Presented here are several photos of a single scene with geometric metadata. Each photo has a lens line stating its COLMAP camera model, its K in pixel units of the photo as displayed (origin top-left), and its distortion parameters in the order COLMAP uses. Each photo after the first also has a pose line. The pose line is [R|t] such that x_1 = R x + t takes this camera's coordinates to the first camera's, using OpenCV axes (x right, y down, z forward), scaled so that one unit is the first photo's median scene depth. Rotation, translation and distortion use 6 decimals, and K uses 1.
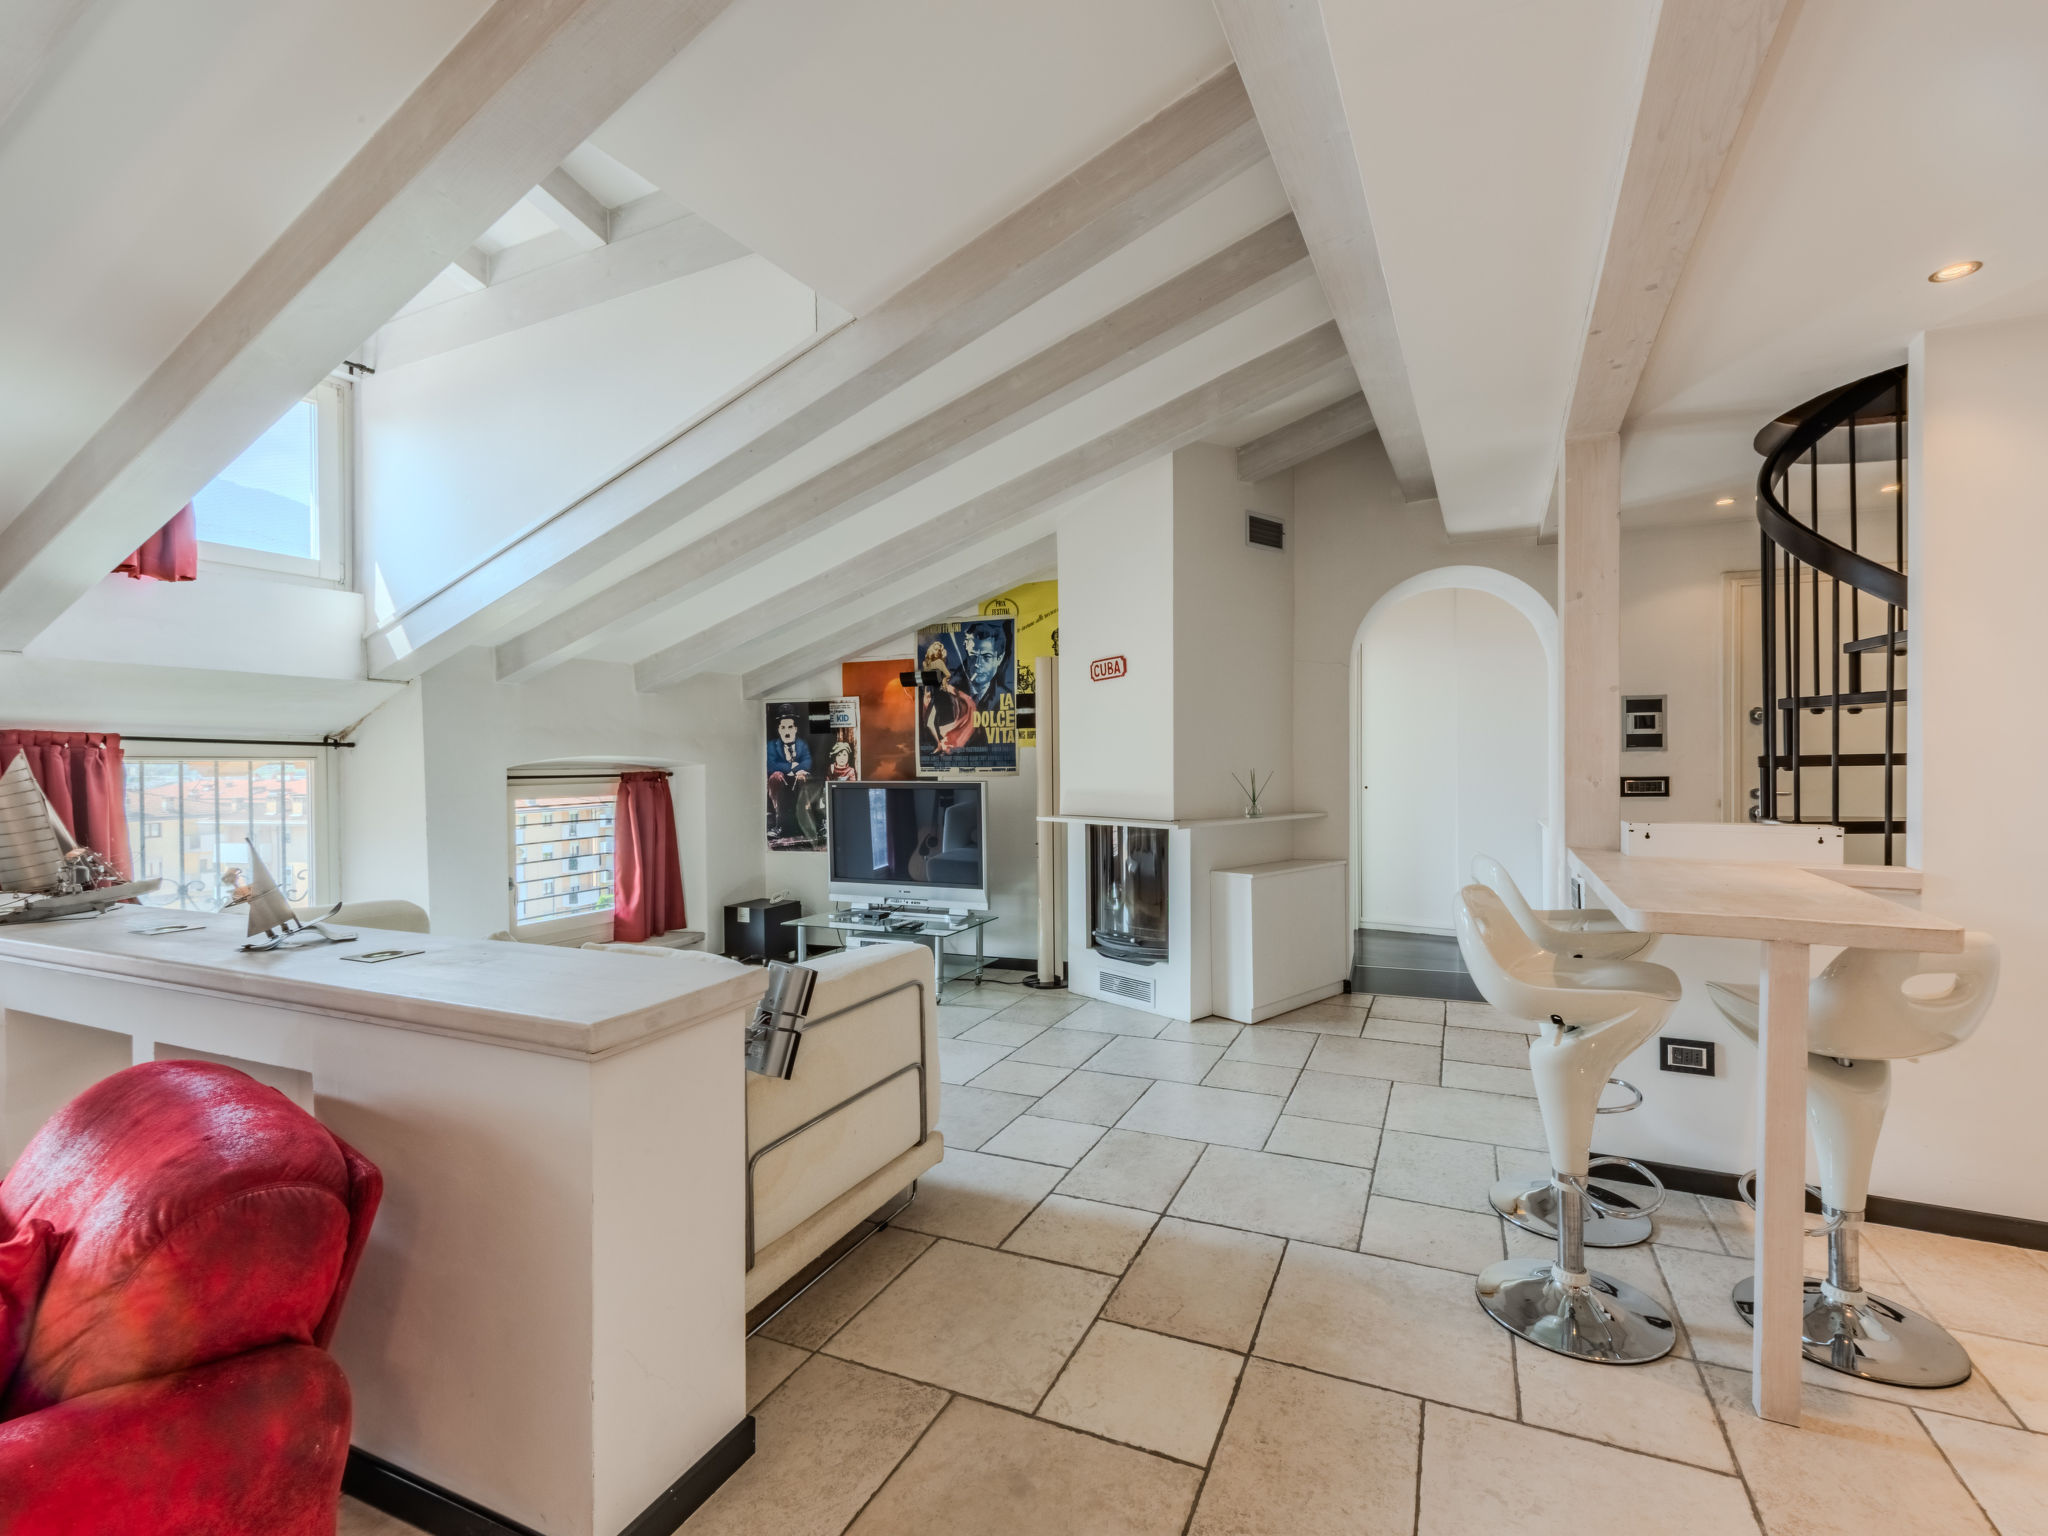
lens RADIAL K [[898.2, 0, 1071.4], [0, 898.2, 773.9], [0, 0, 1]] dist [0.026450, -0.014850]
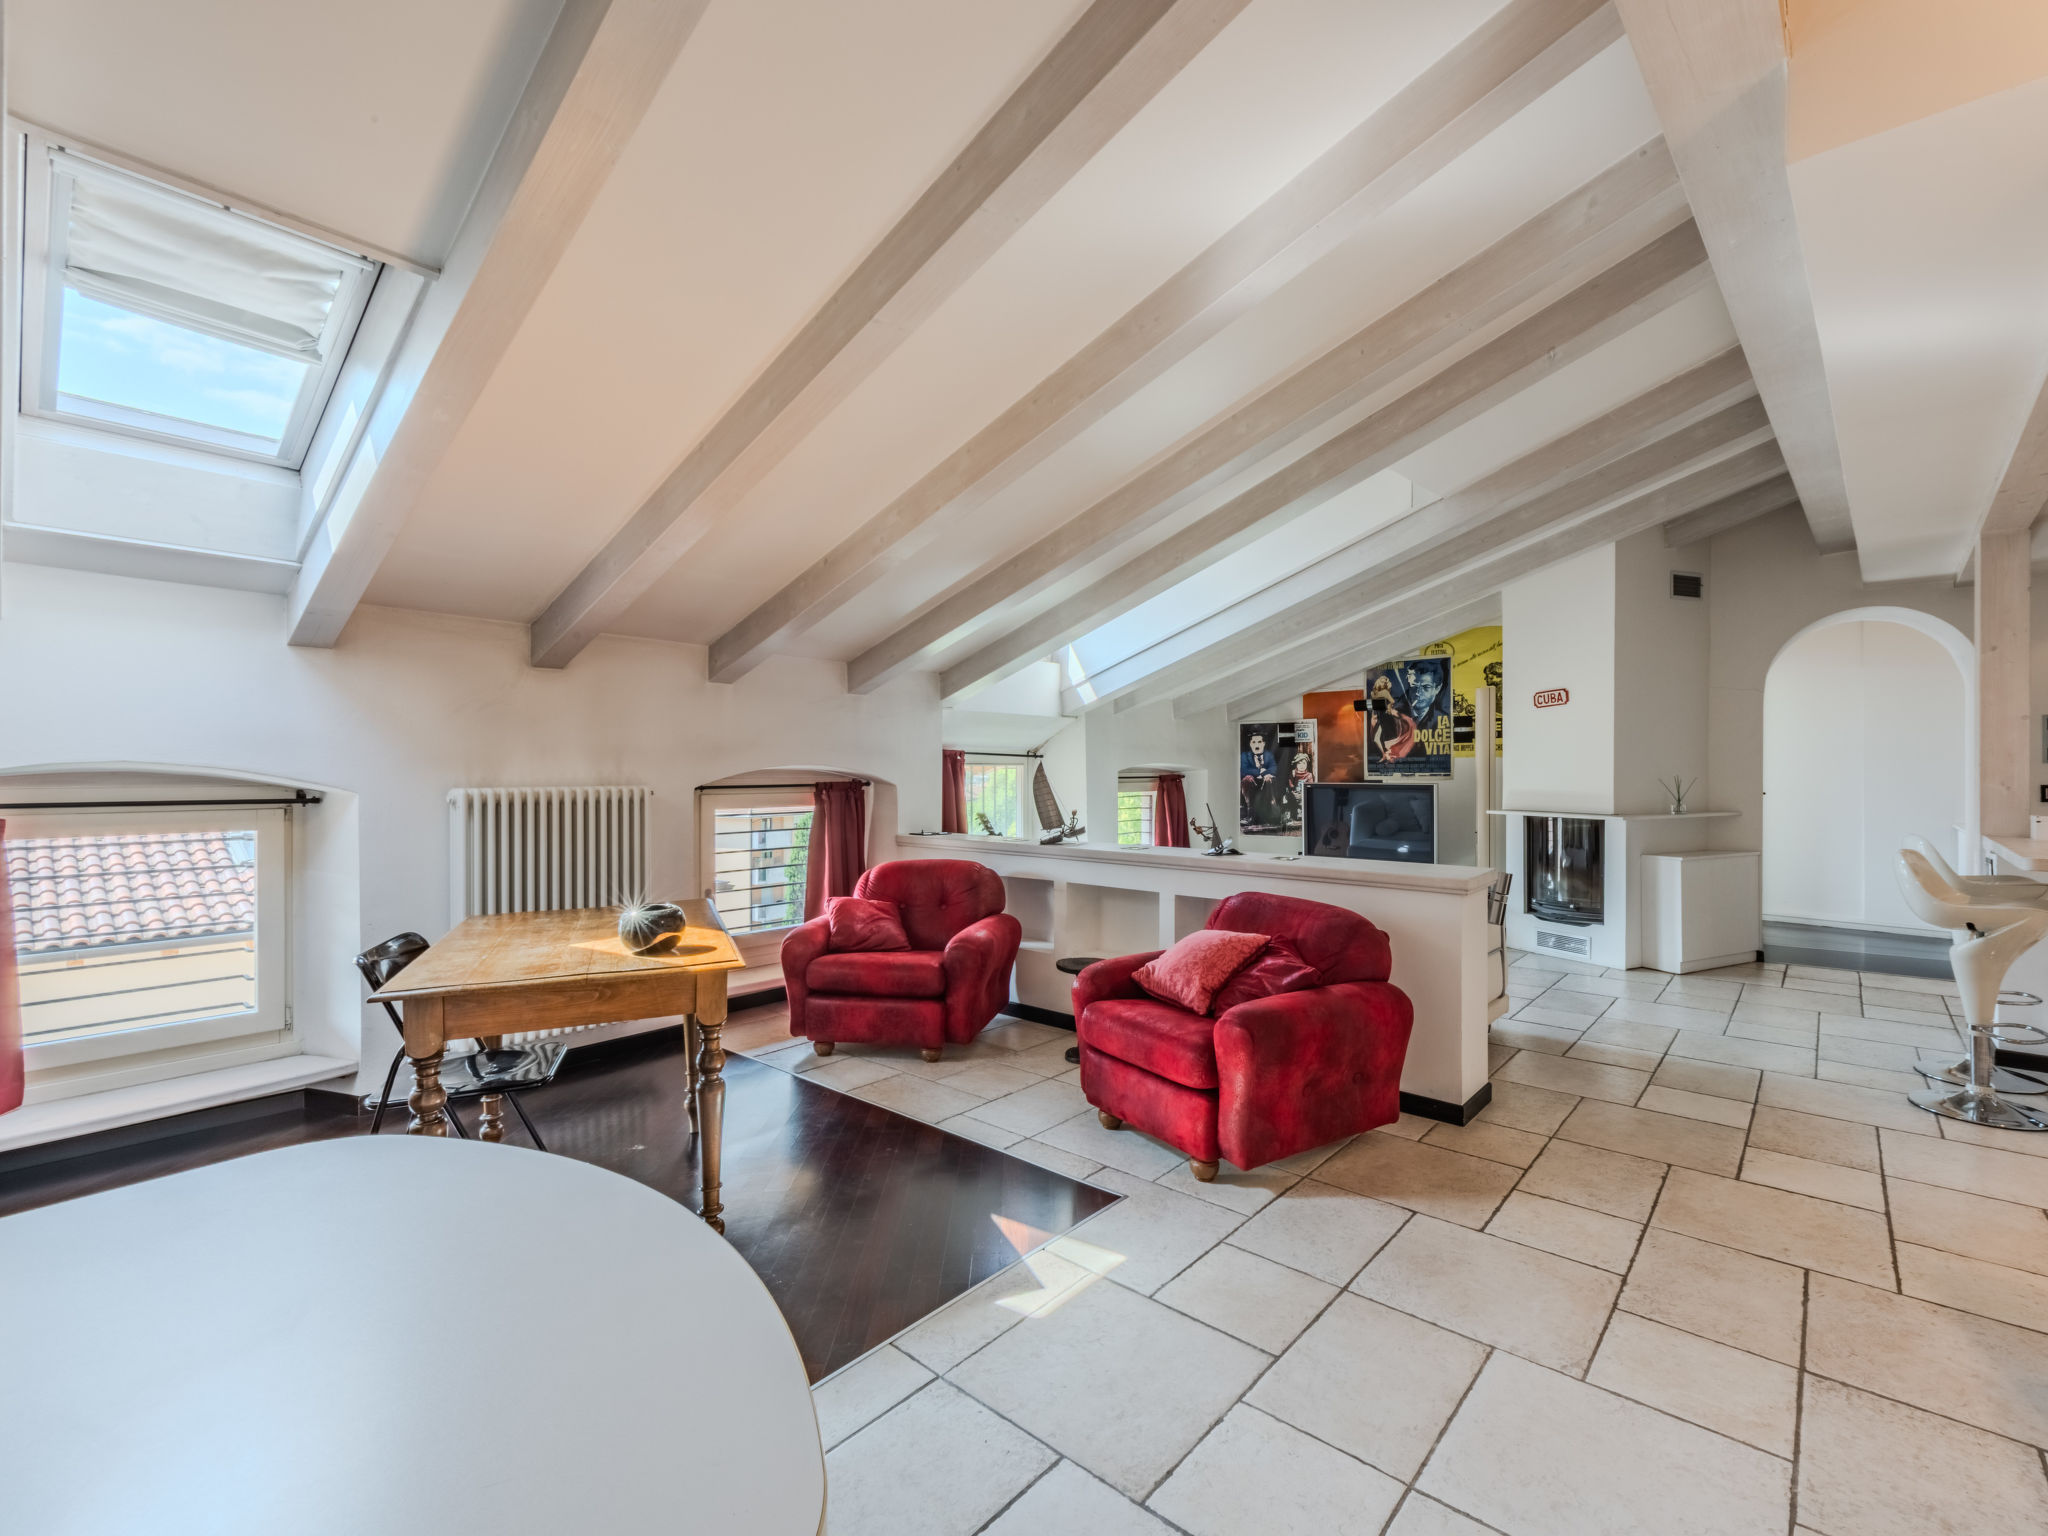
lens RADIAL K [[901.8, 0, 1079.4], [0, 901.8, 774.2], [0, 0, 1]] dist [0.012872, -0.007771]
pose [[0.958834, 0.007109, -0.283880, -0.208423], [-0.008983, 0.999946, -0.005300, 0.005663], [0.283826, 0.007632, 0.958845, -0.393593]]
